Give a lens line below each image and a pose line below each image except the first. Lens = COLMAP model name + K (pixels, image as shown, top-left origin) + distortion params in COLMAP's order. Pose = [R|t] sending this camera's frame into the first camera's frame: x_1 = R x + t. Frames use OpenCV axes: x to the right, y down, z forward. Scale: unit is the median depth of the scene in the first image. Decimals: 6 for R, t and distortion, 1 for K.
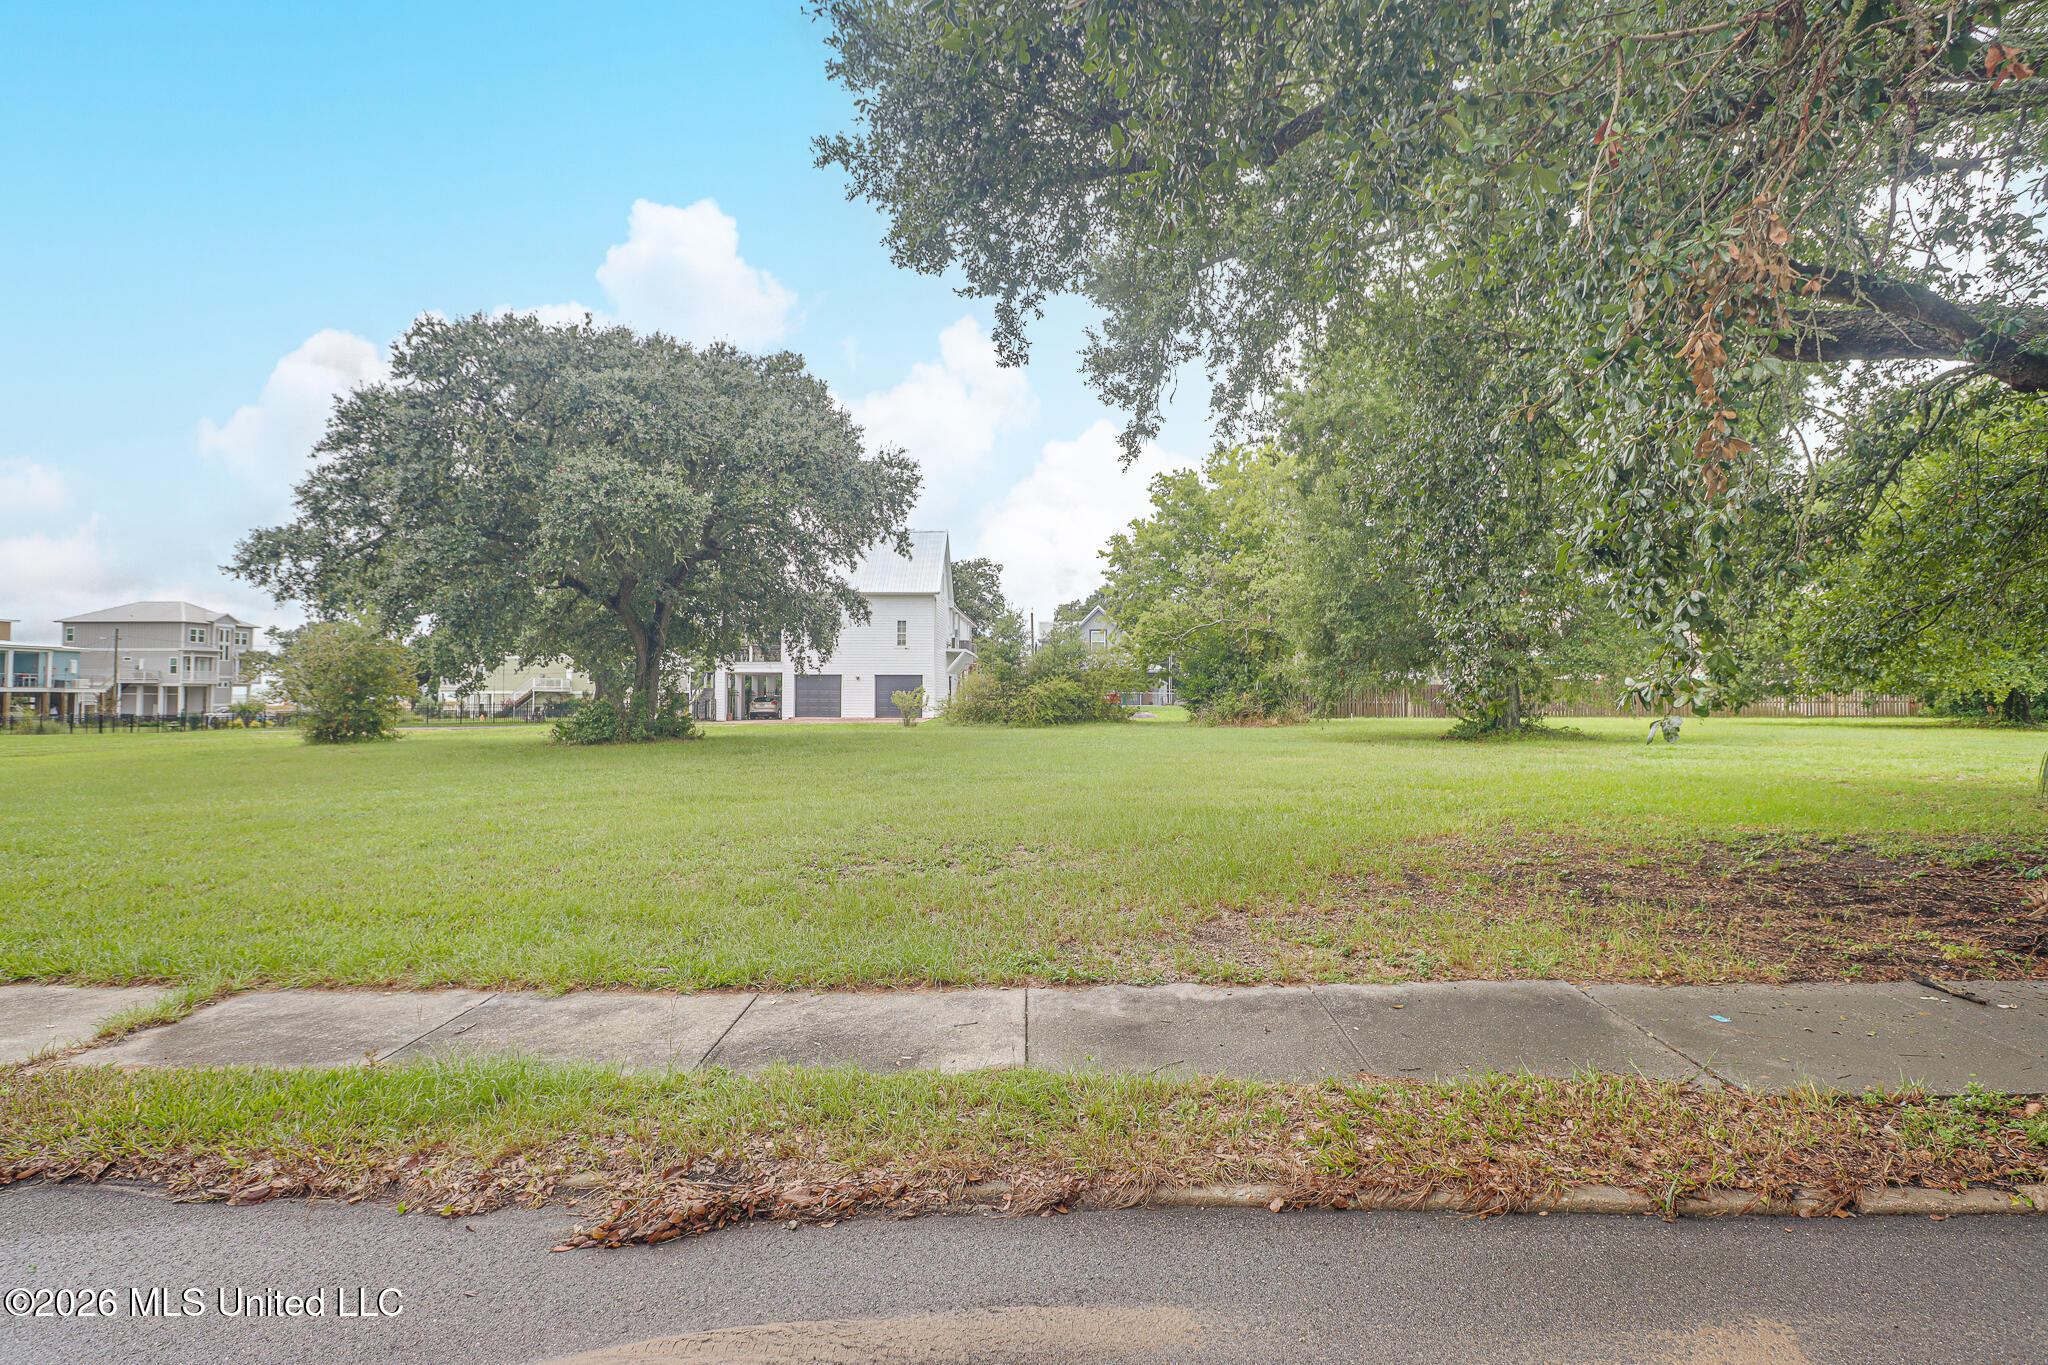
lens RADIAL K [[907.4, 0, 1024.0], [0, 907.4, 682.5], [0, 0, 1]] dist [0.000123, -0.000041]
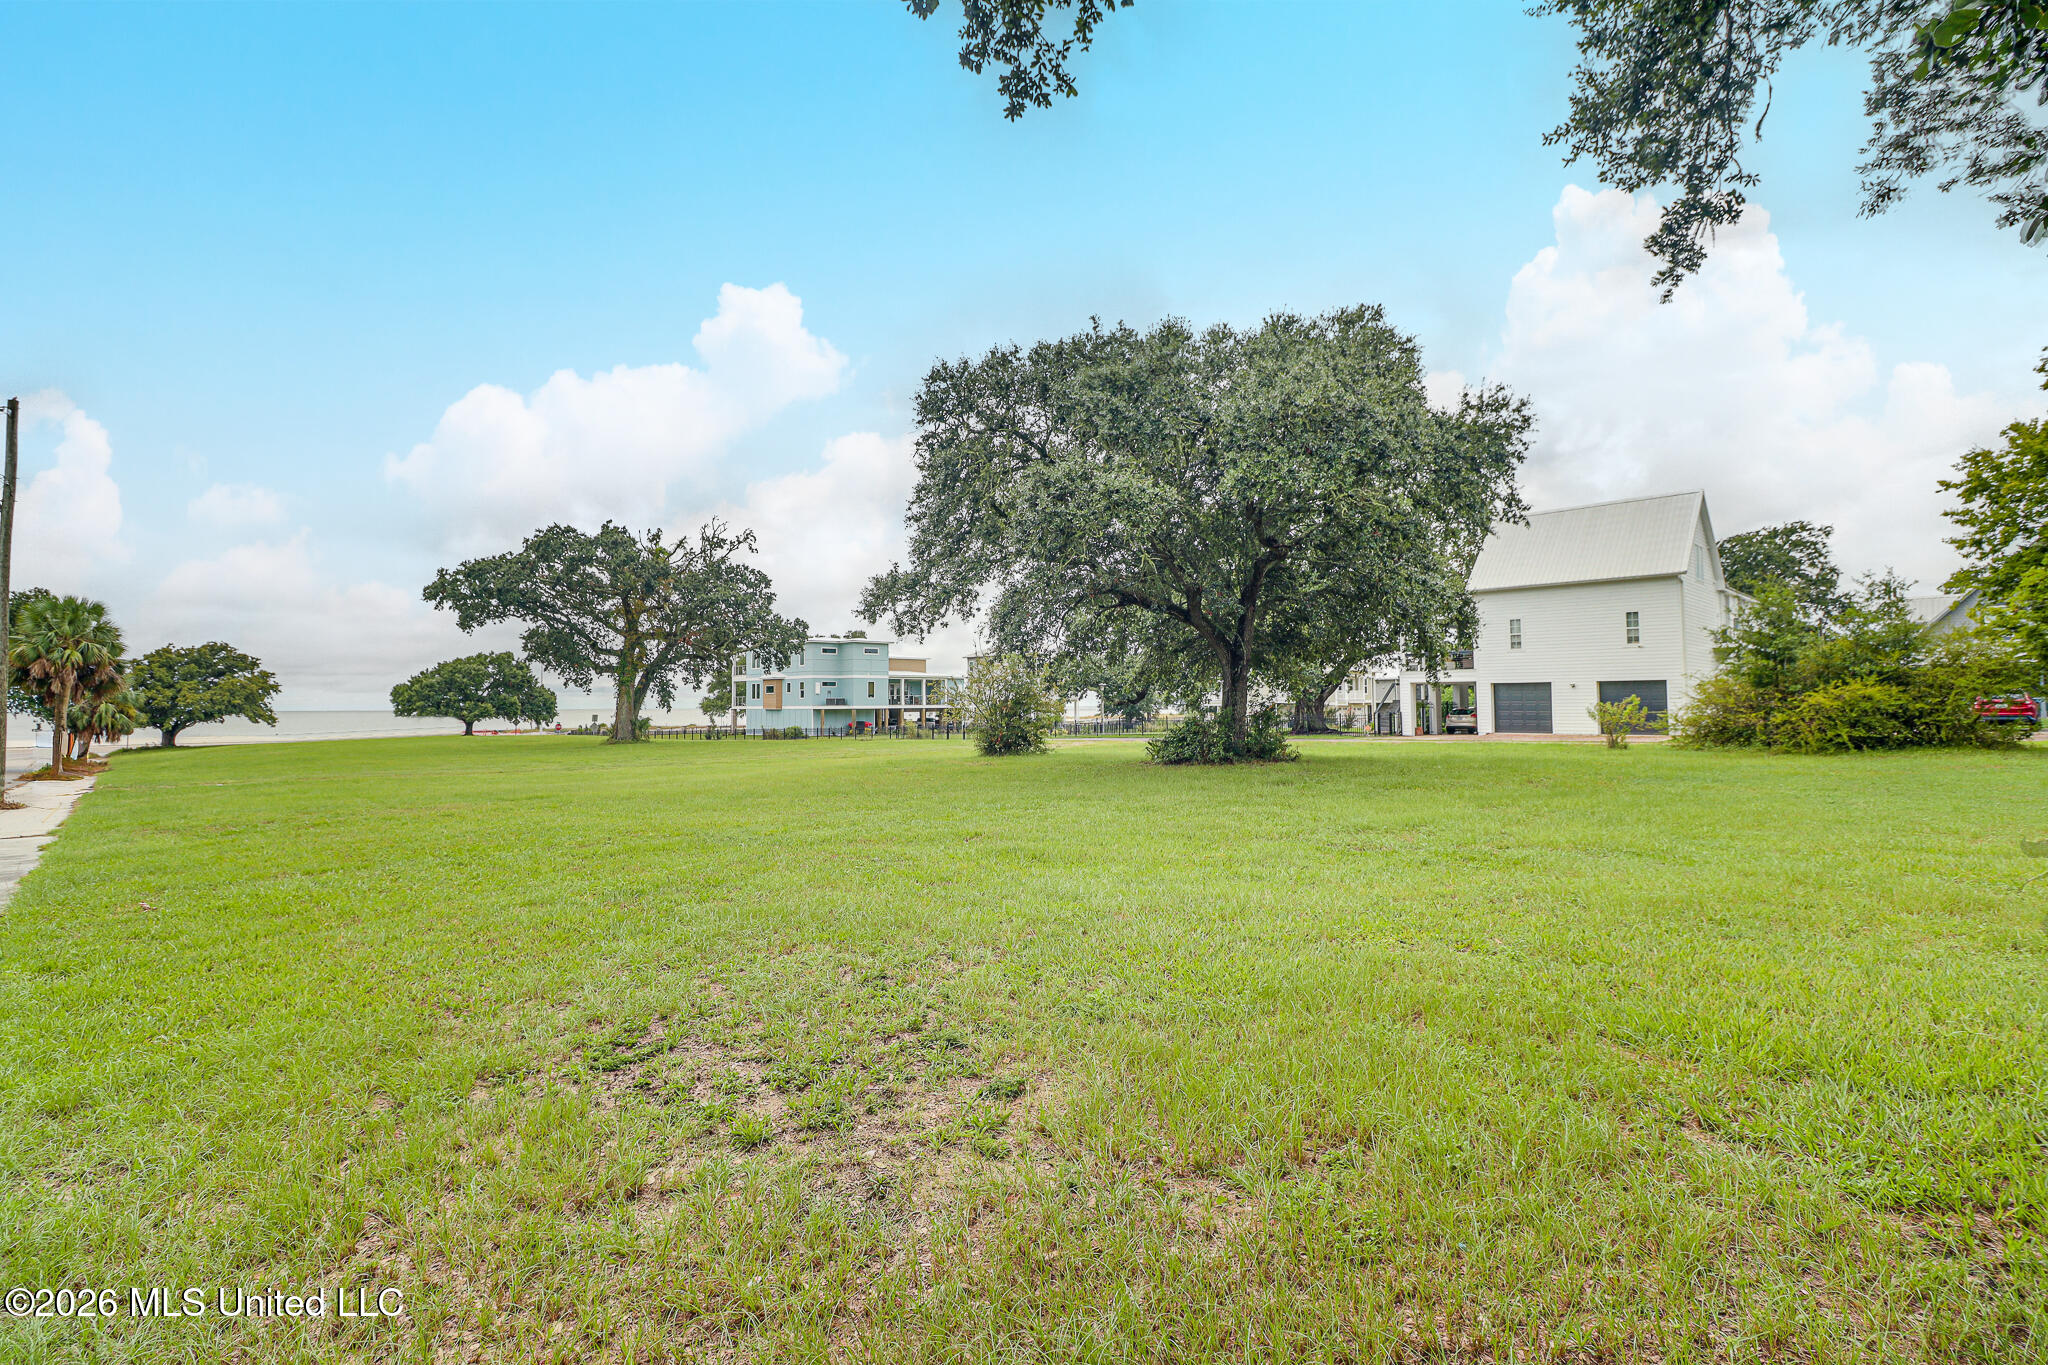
lens RADIAL K [[933.8, 0, 1024.1], [0, 933.8, 665.2], [0, 0, 1]] dist [-0.017651, -0.000161]
pose [[0.731718, -0.037308, -0.680586, 0.048848], [0.016932, 0.999188, -0.036569, -0.001996], [0.681397, 0.015234, 0.731755, 0.089520]]
